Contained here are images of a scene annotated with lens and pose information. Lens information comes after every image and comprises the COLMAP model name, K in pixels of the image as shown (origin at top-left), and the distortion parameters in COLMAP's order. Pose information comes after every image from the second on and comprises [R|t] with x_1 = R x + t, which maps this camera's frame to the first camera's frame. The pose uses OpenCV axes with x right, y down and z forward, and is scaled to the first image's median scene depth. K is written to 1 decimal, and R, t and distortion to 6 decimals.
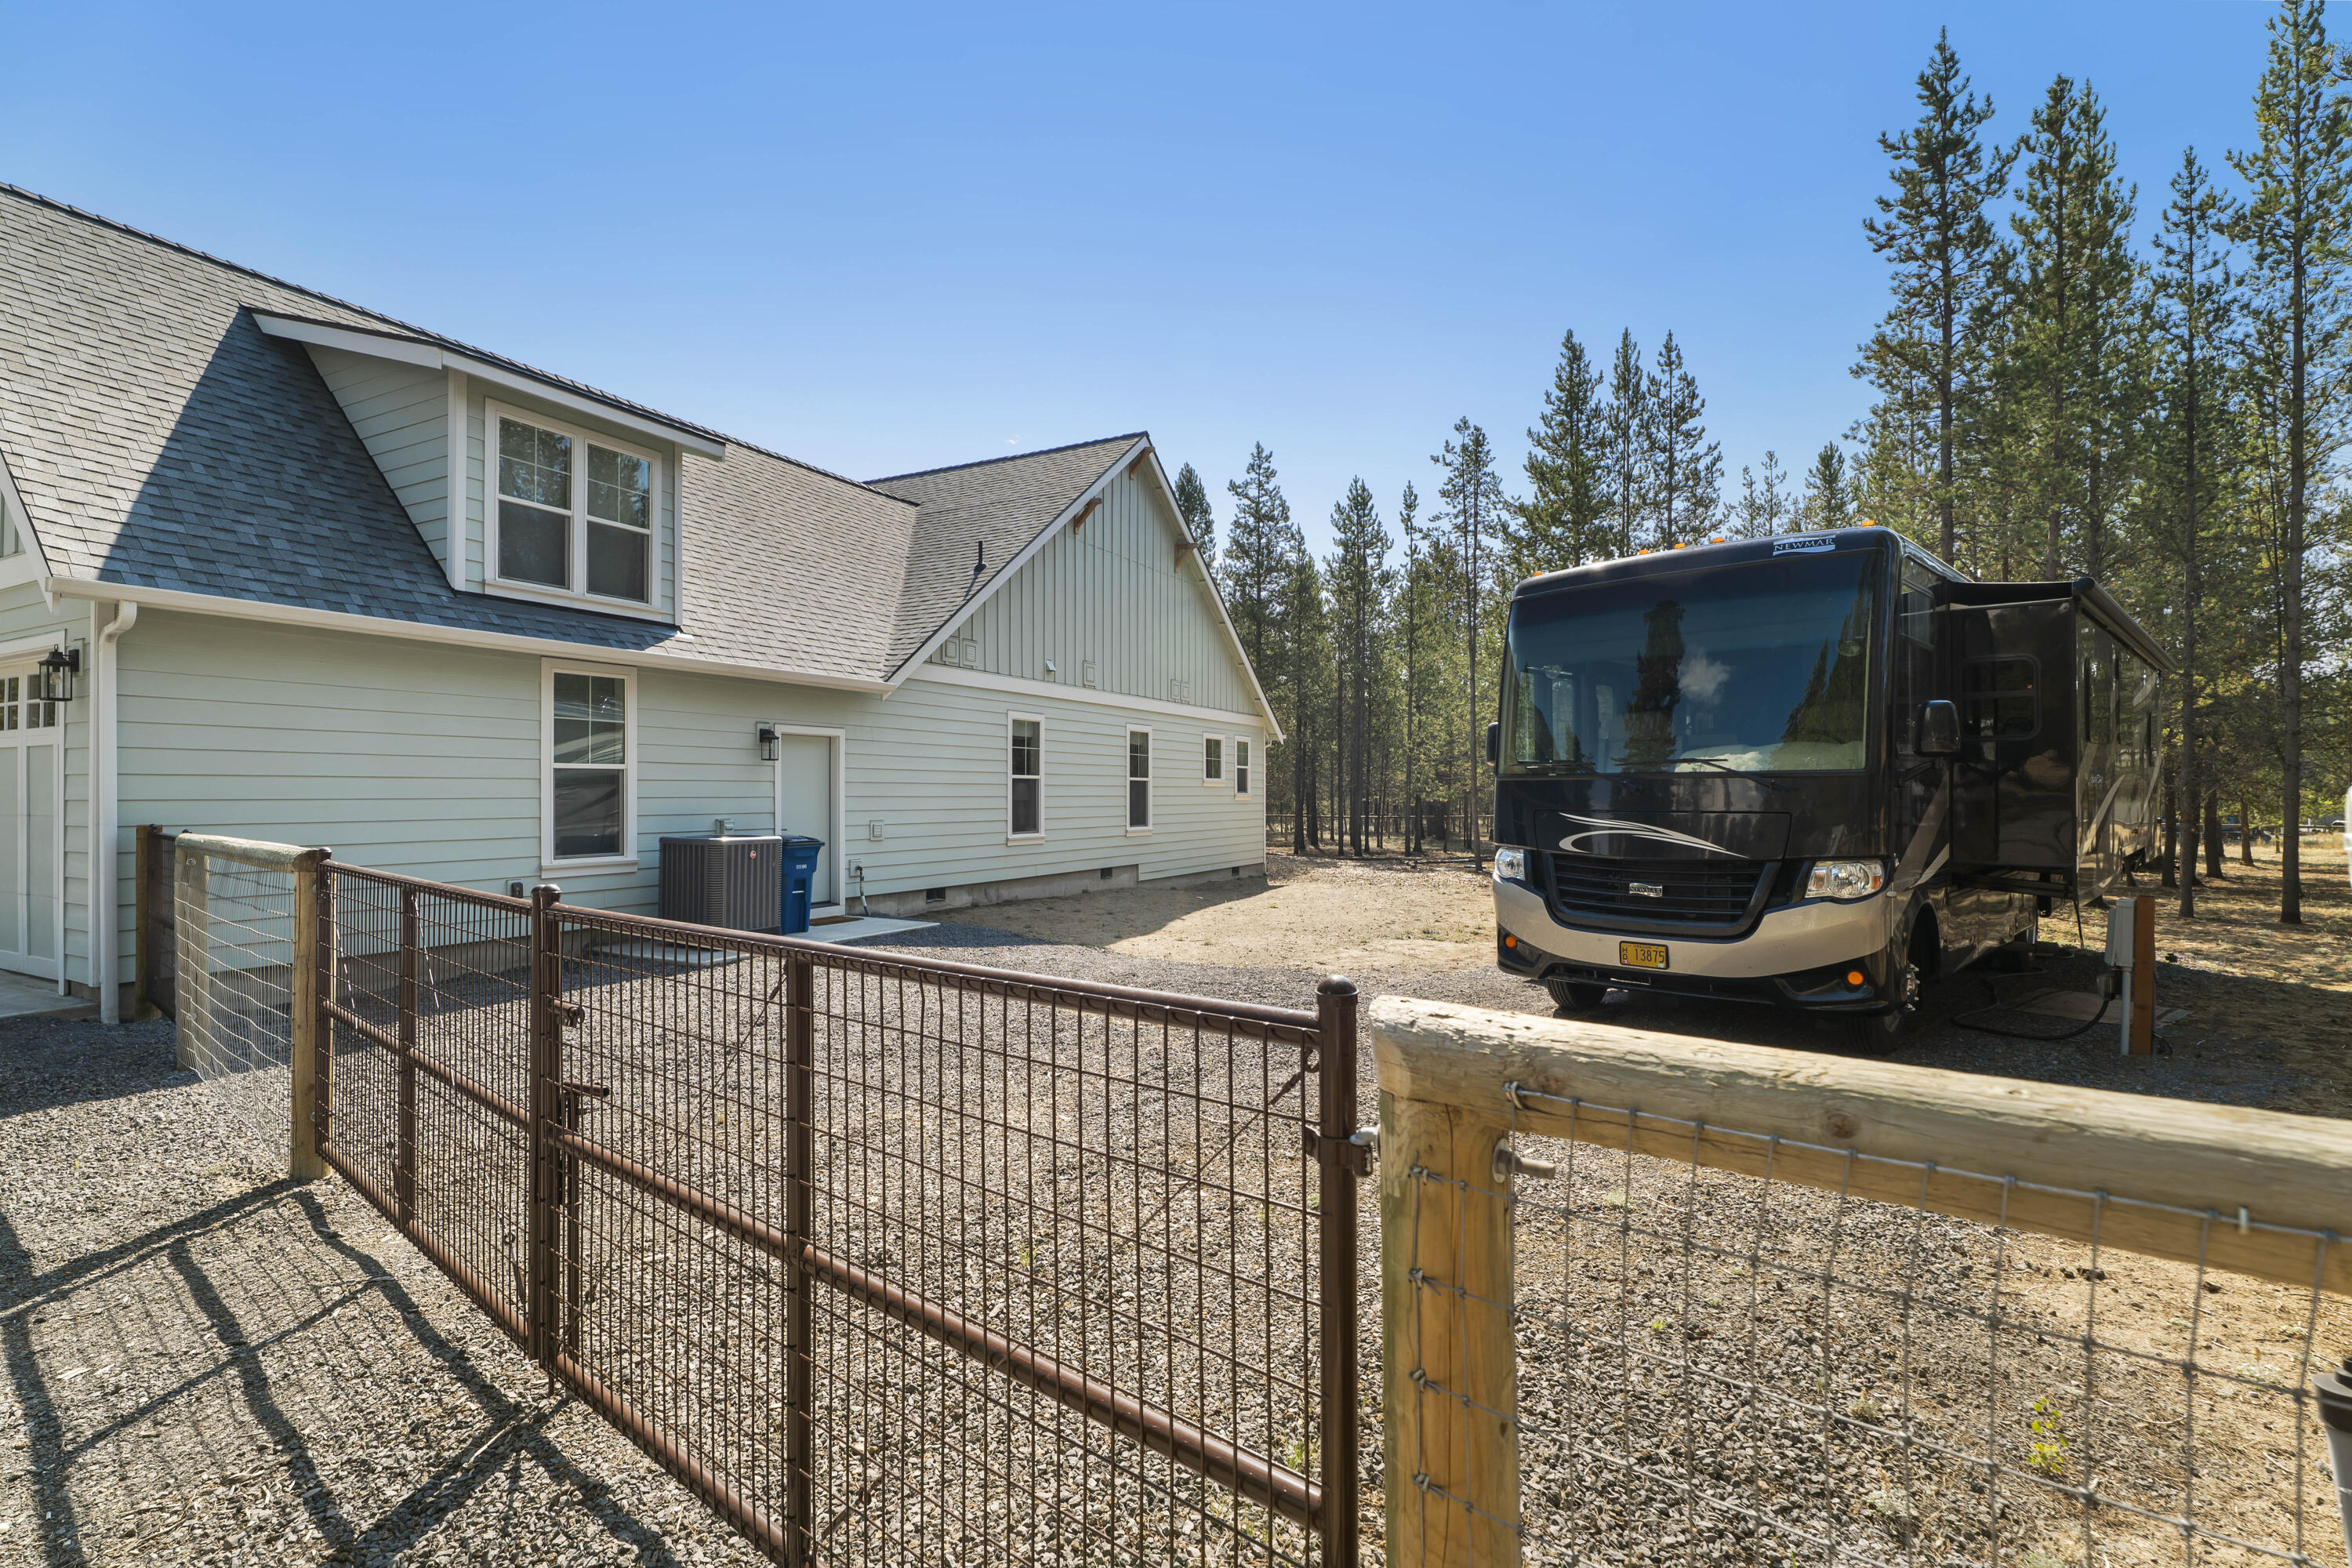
lens RADIAL K [[1069.9, 0, 1174.2], [0, 1069.9, 783.0], [0, 0, 1]] dist [-0.013075, 0.002520]
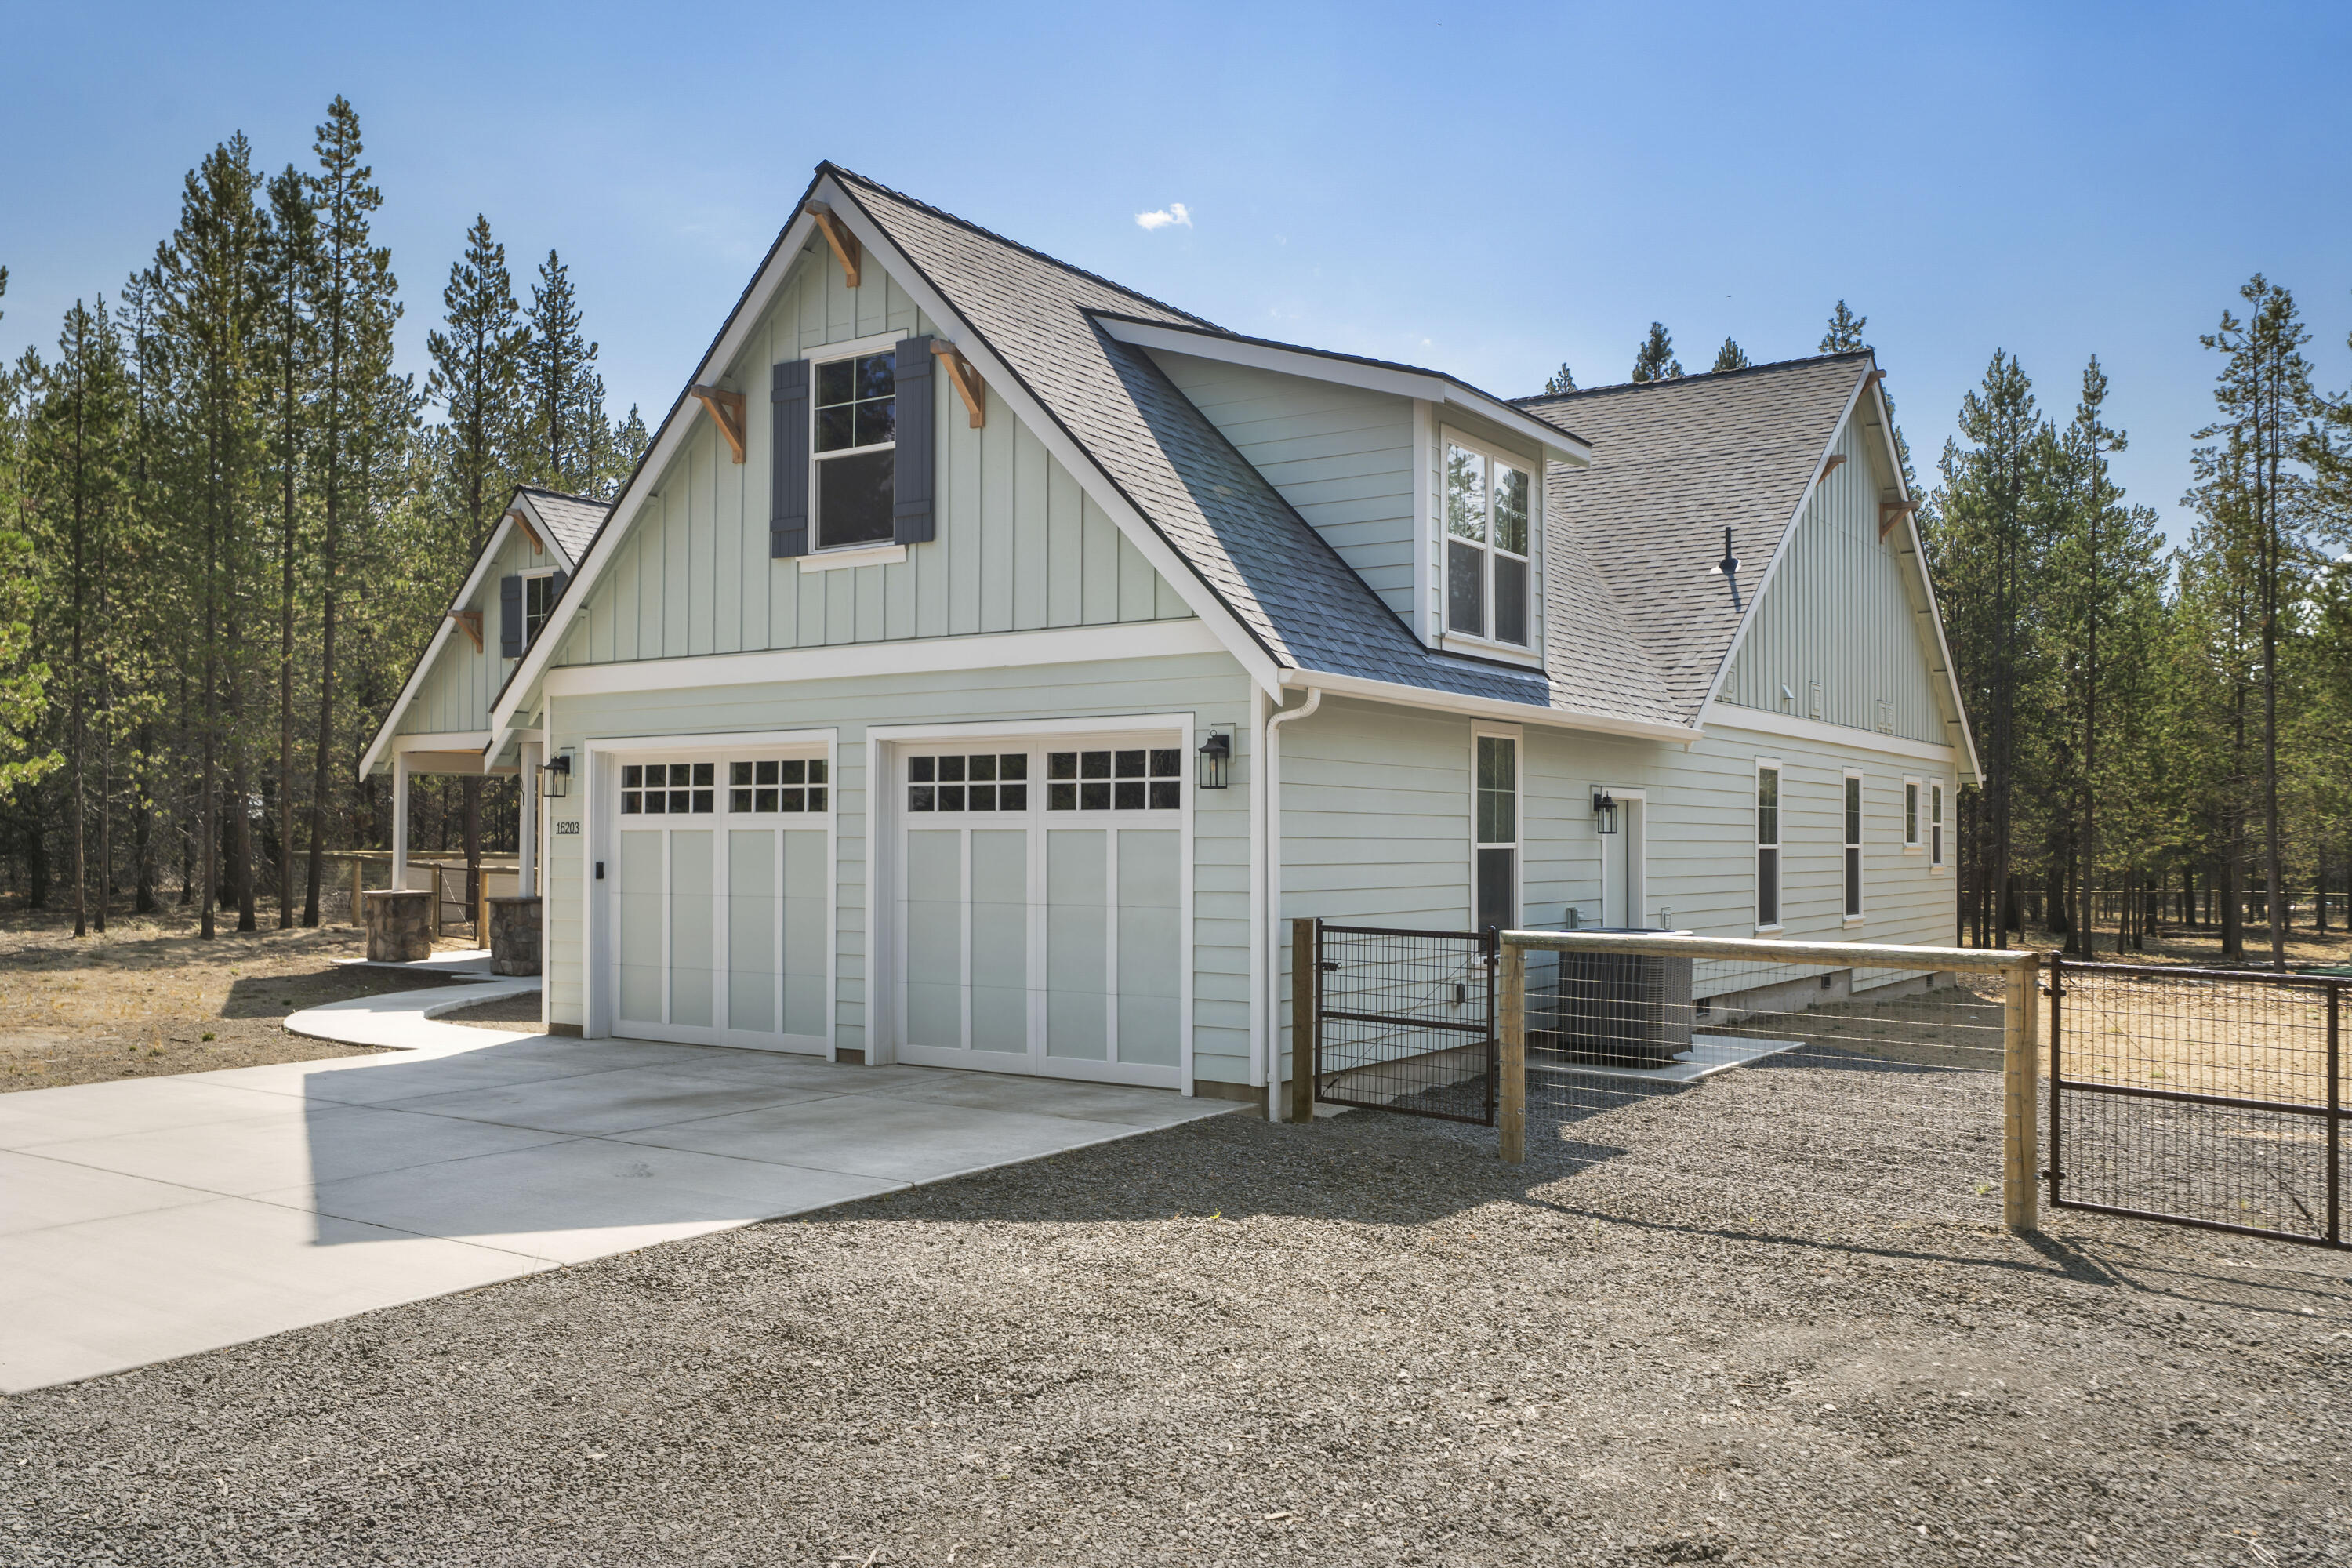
lens RADIAL K [[1896.4, 0, 1175.5], [0, 1896.4, 797.4], [0, 0, 1]] dist [0.002343, 0.019451]
pose [[0.993795, 0.000198, -0.111225, -0.484688], [-0.001883, 0.999885, -0.015046, -0.023745], [0.111209, 0.015162, 0.993681, -0.392870]]
